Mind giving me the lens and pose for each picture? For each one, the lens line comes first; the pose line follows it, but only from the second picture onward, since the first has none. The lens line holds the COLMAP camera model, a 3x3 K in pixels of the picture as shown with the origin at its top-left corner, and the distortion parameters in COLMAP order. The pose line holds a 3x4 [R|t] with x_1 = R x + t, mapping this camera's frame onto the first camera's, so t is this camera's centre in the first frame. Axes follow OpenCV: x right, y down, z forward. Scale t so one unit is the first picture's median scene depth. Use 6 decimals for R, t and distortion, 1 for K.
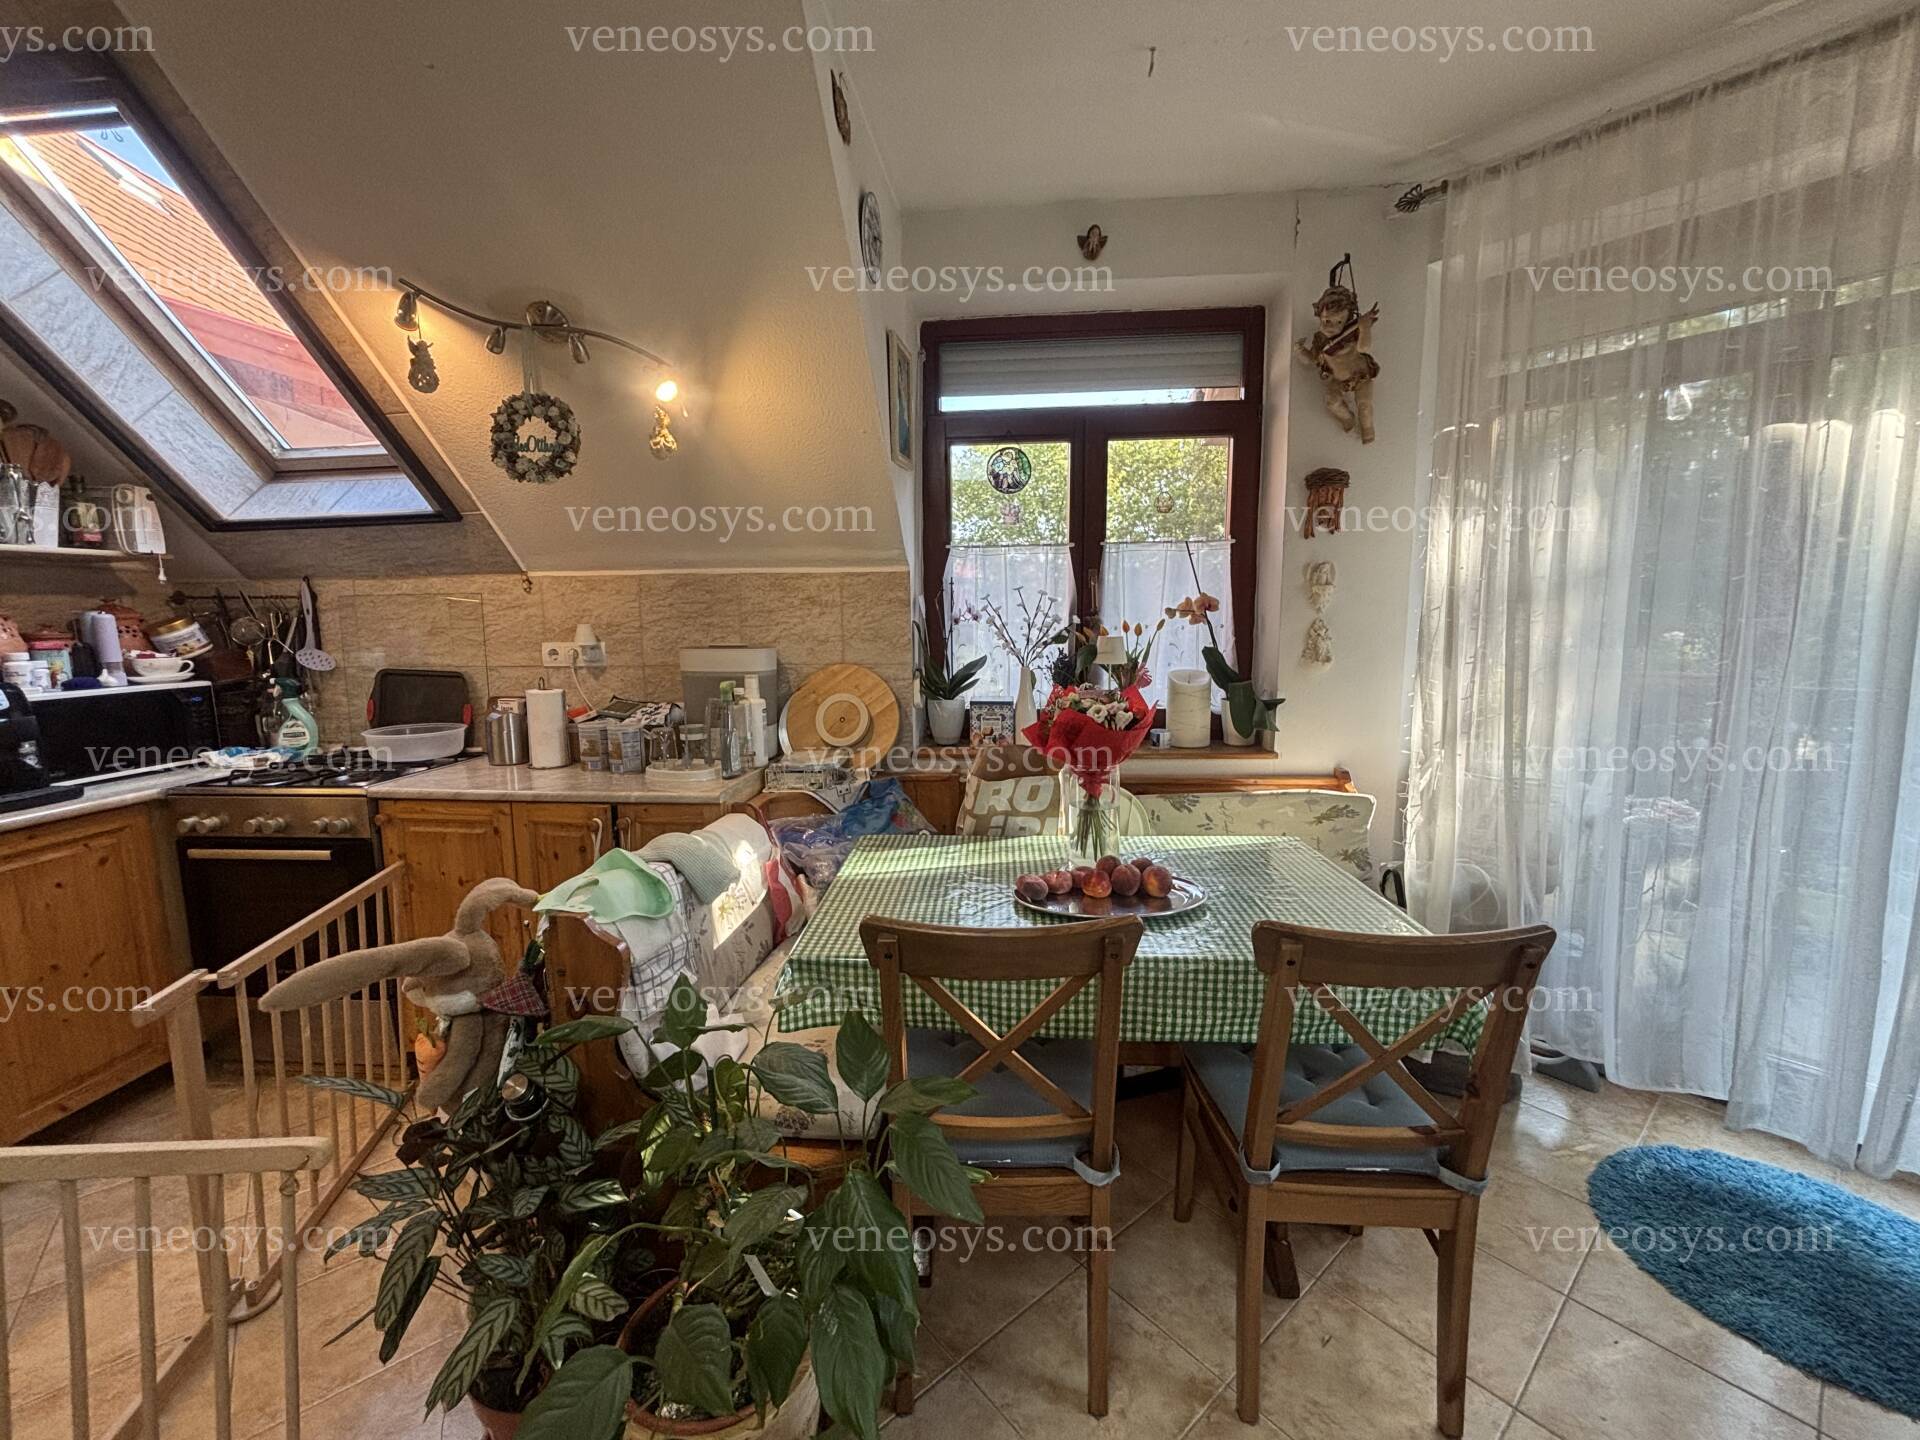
lens RADIAL K [[775.8, 0, 955.6], [0, 775.8, 716.8], [0, 0, 1]] dist [0.000432, -0.000312]
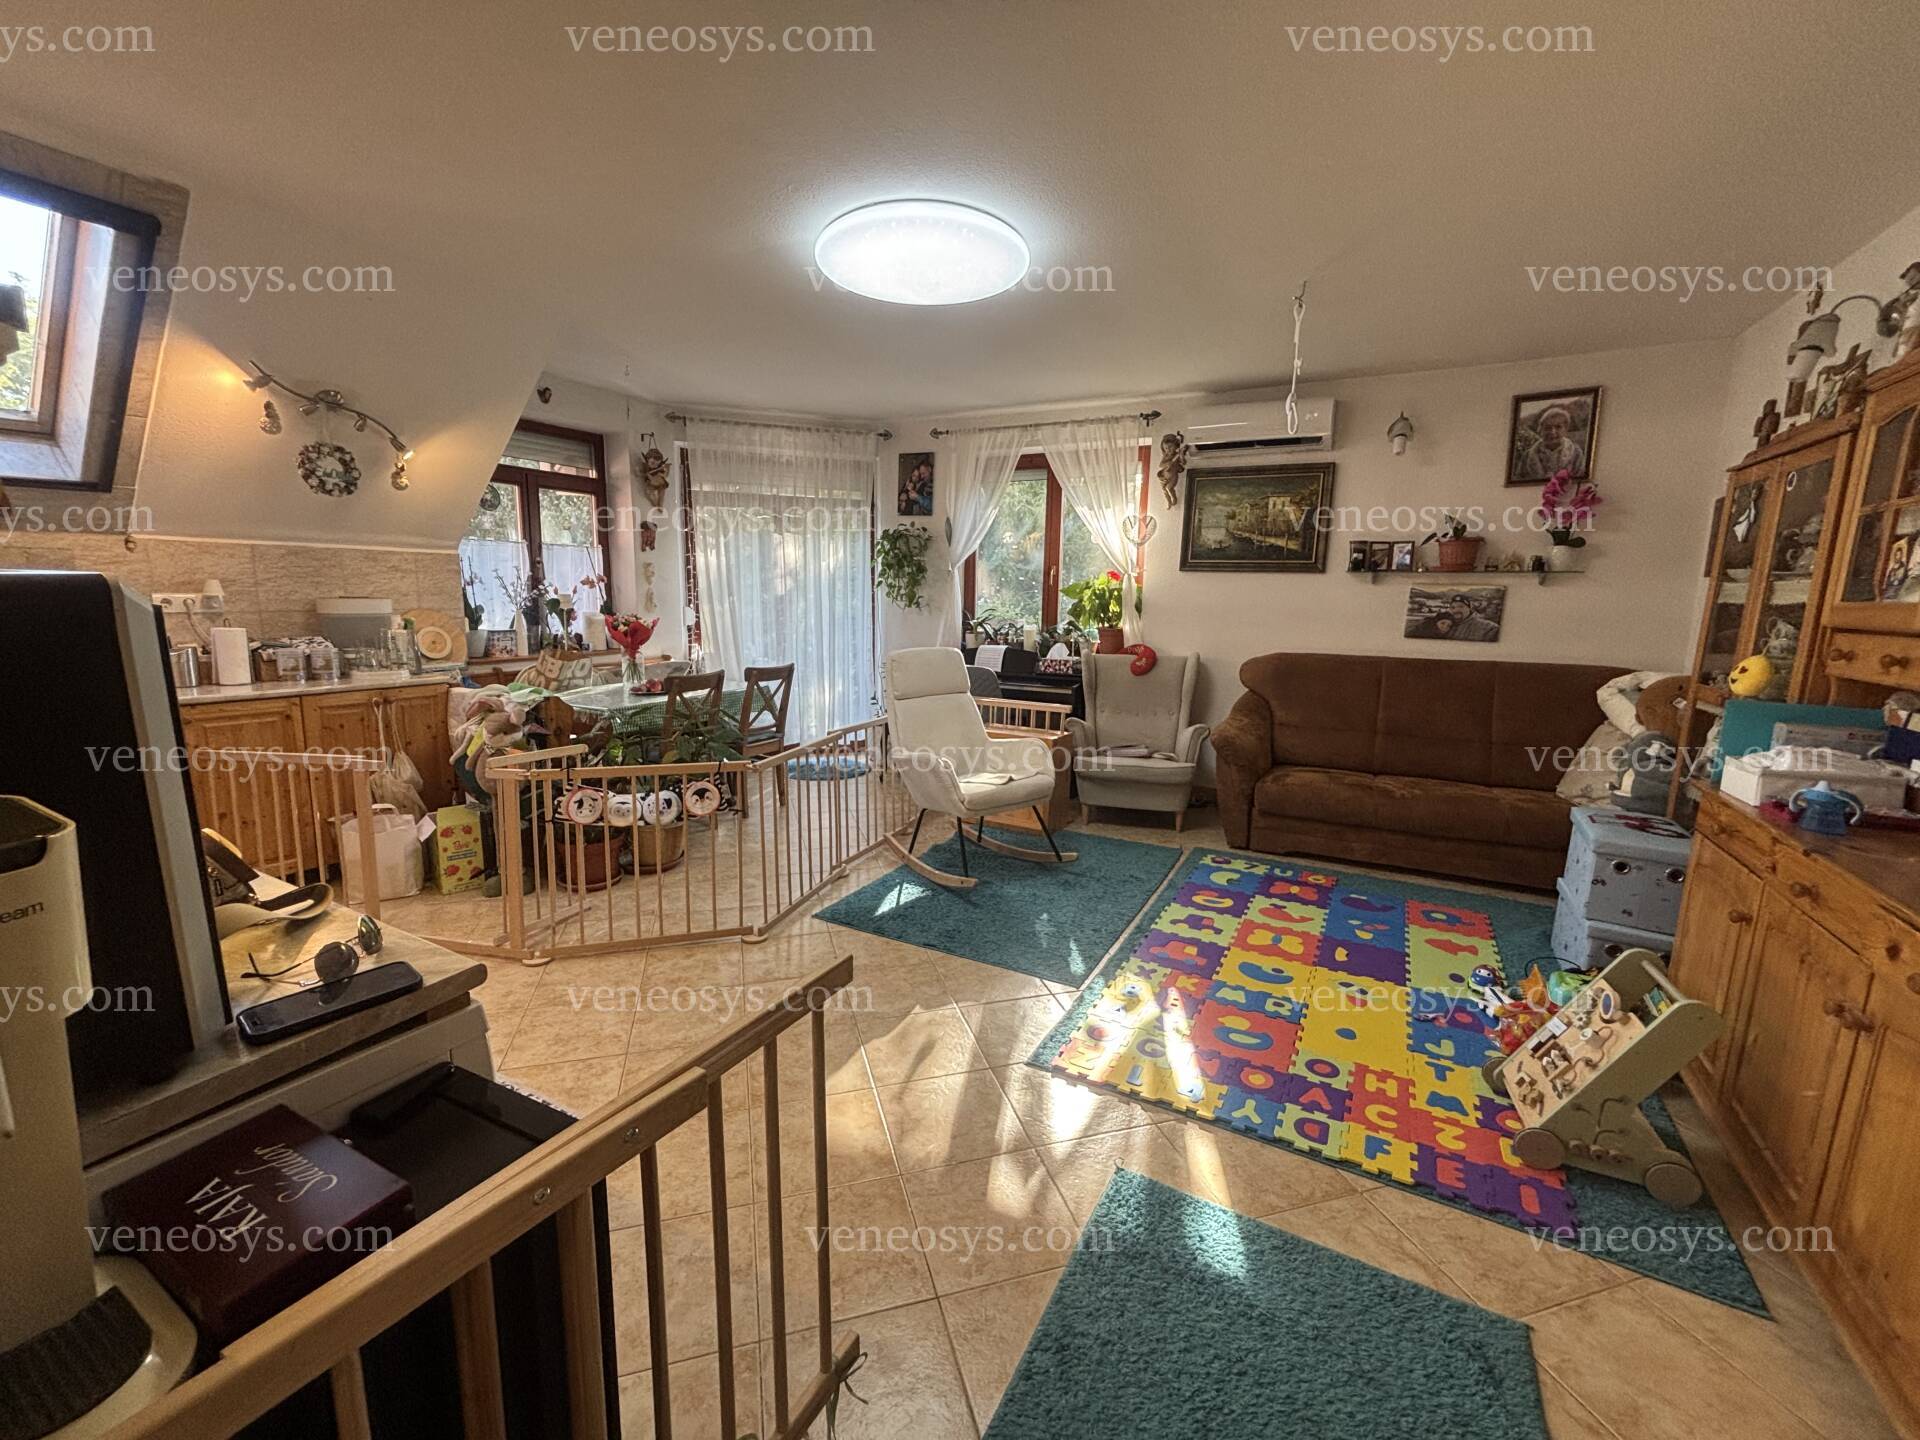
lens RADIAL K [[775.8, 0, 955.6], [0, 775.8, 716.8], [0, 0, 1]] dist [0.000432, -0.000312]
pose [[0.404704, -0.127955, 0.905451, -1.245536], [0.091375, 0.990865, 0.099184, 0.100023], [-0.909871, 0.042596, 0.412699, -0.704933]]
